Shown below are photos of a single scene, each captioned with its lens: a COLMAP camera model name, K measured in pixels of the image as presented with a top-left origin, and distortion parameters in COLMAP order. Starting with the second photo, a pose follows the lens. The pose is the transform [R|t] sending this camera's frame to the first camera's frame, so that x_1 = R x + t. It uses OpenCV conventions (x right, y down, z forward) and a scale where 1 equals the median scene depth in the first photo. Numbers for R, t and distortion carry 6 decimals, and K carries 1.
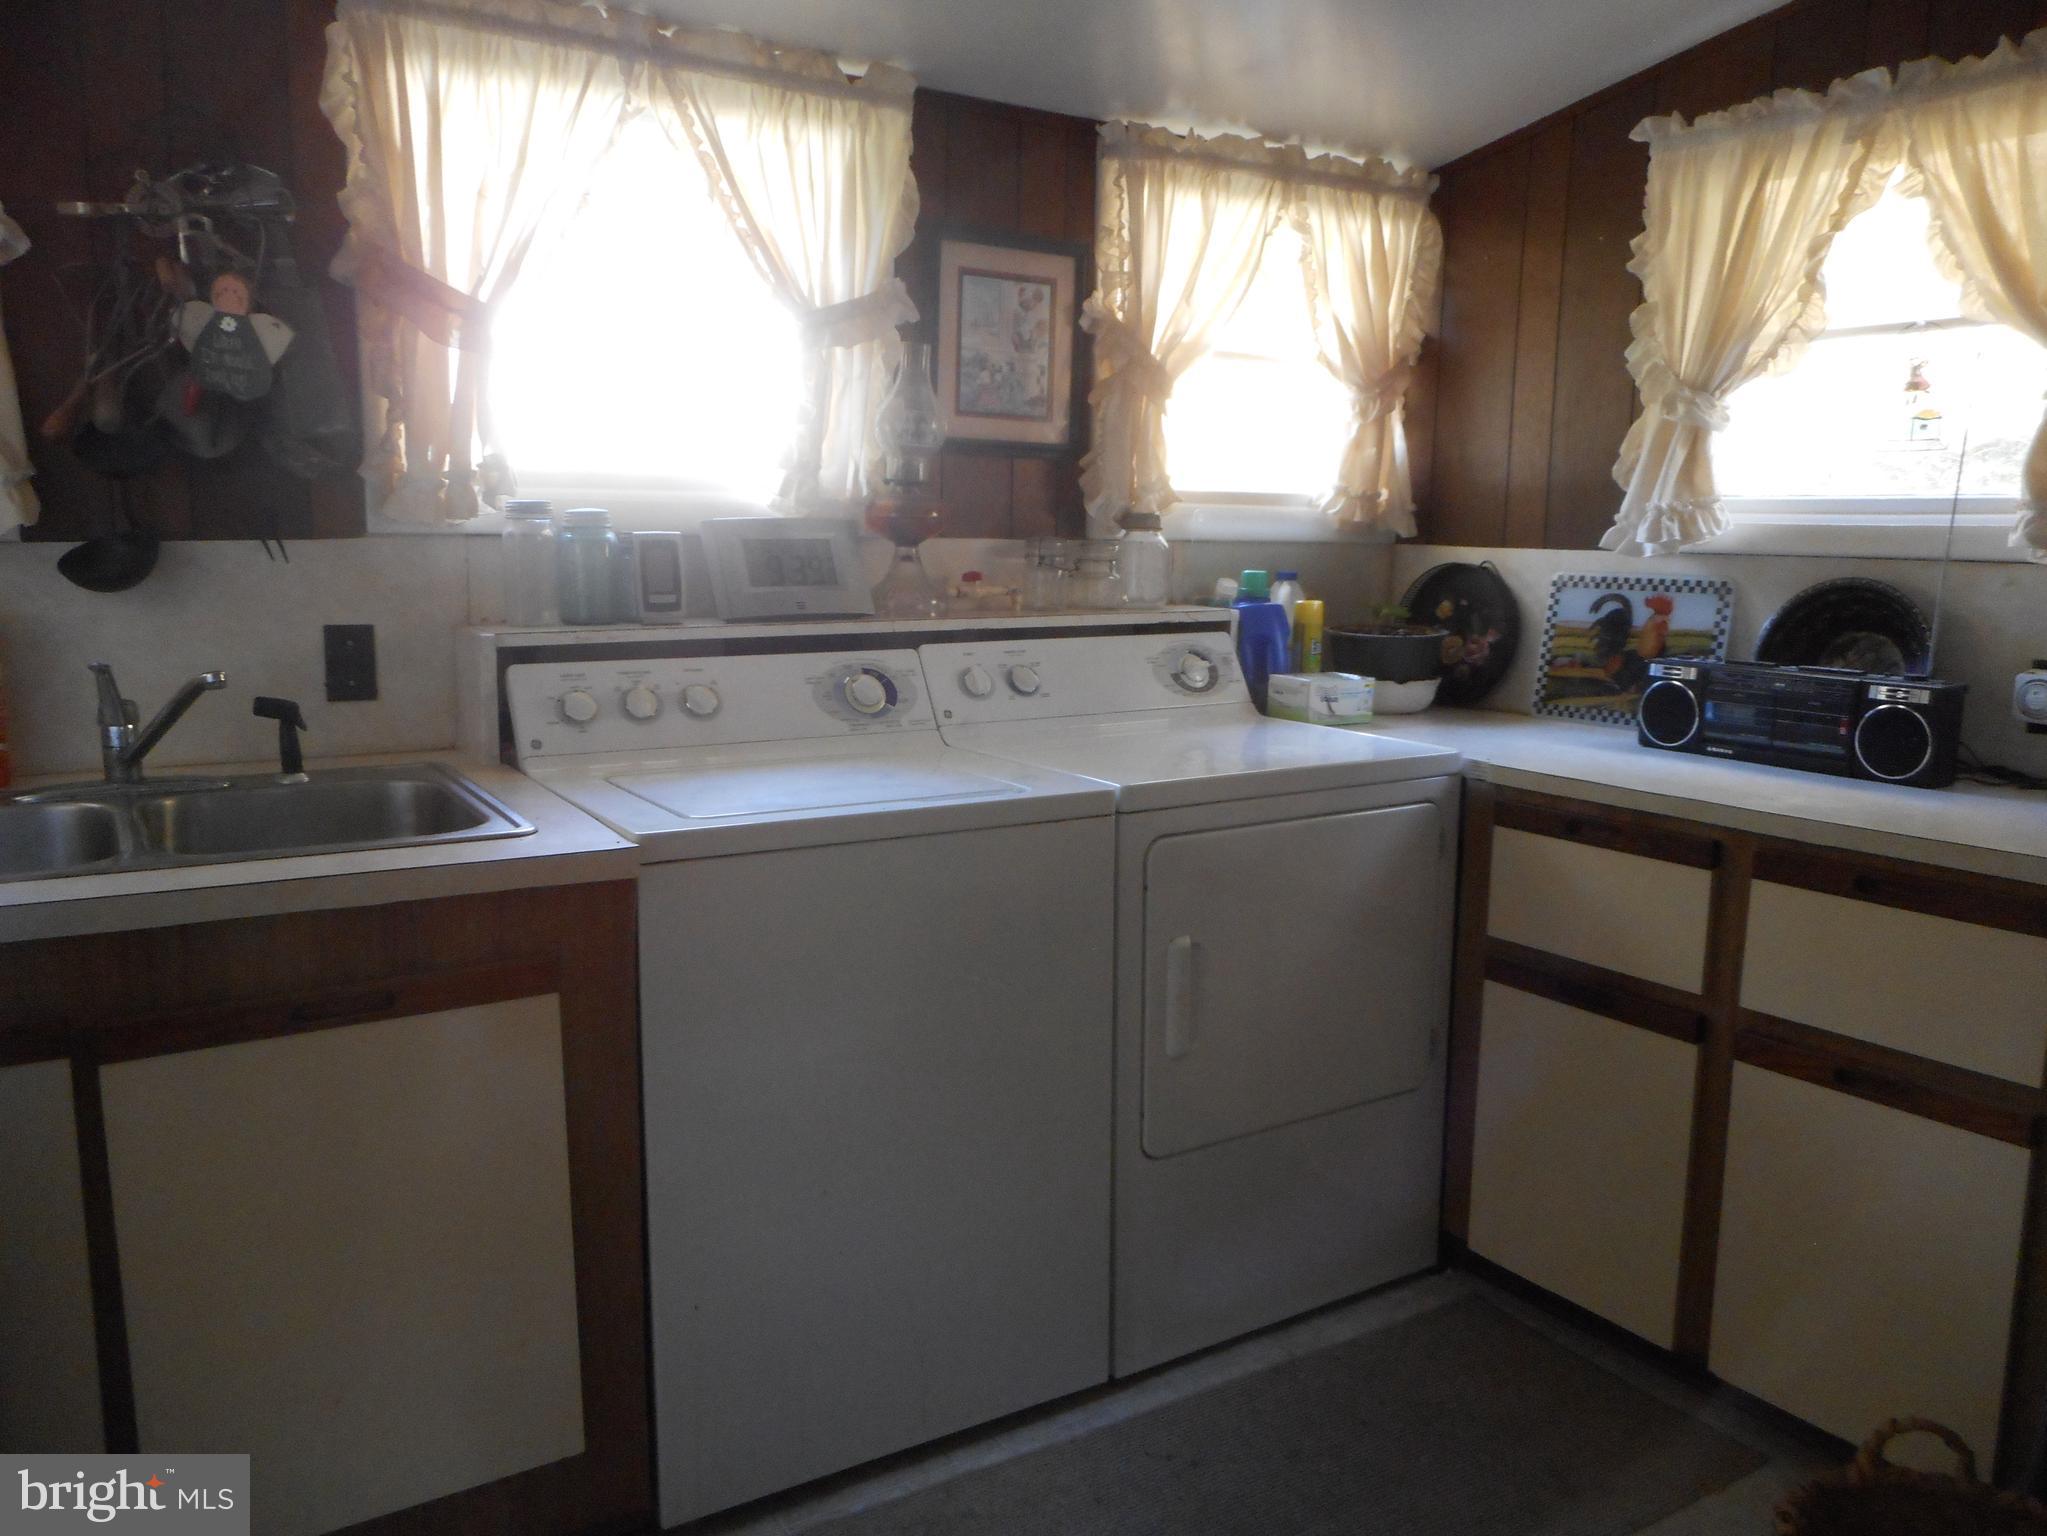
lens RADIAL K [[1534.5, 0, 1026.6], [0, 1534.5, 776.3], [0, 0, 1]] dist [0.000086, -0.003791]
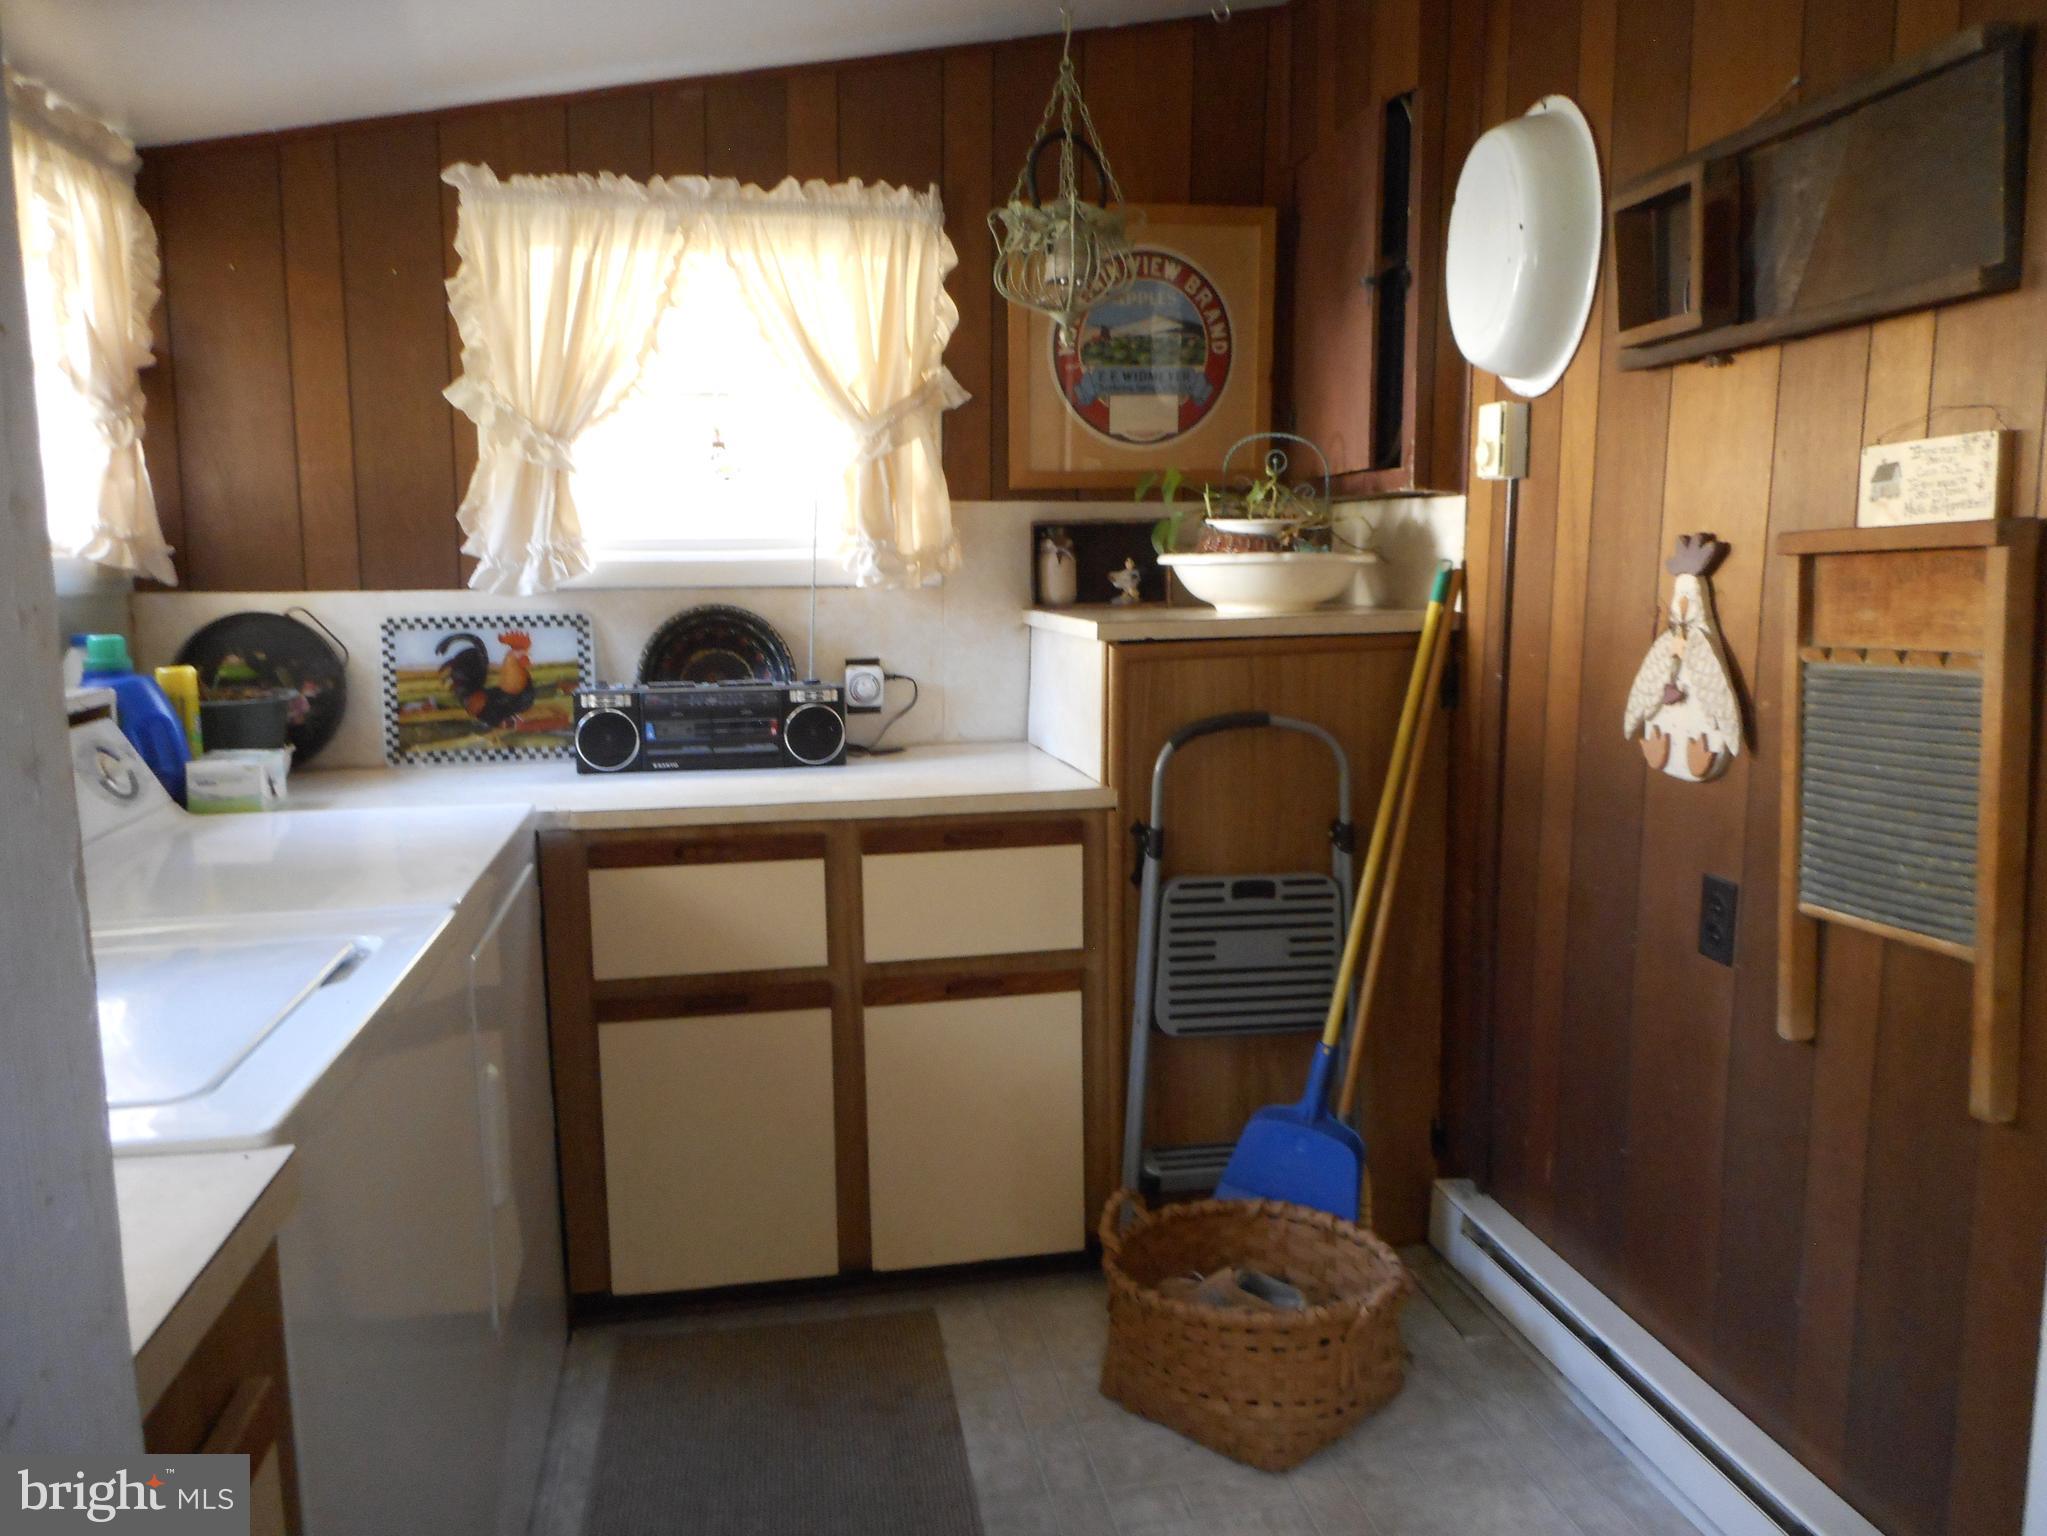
lens RADIAL K [[1556.5, 0, 1001.9], [0, 1556.5, 770.2], [0, 0, 1]] dist [0.008037, -0.001077]
pose [[0.368877, -0.152073, 0.916953, -0.459972], [0.164731, 0.981604, 0.096526, -0.076570], [-0.914764, 0.115444, 0.387142, 0.318066]]
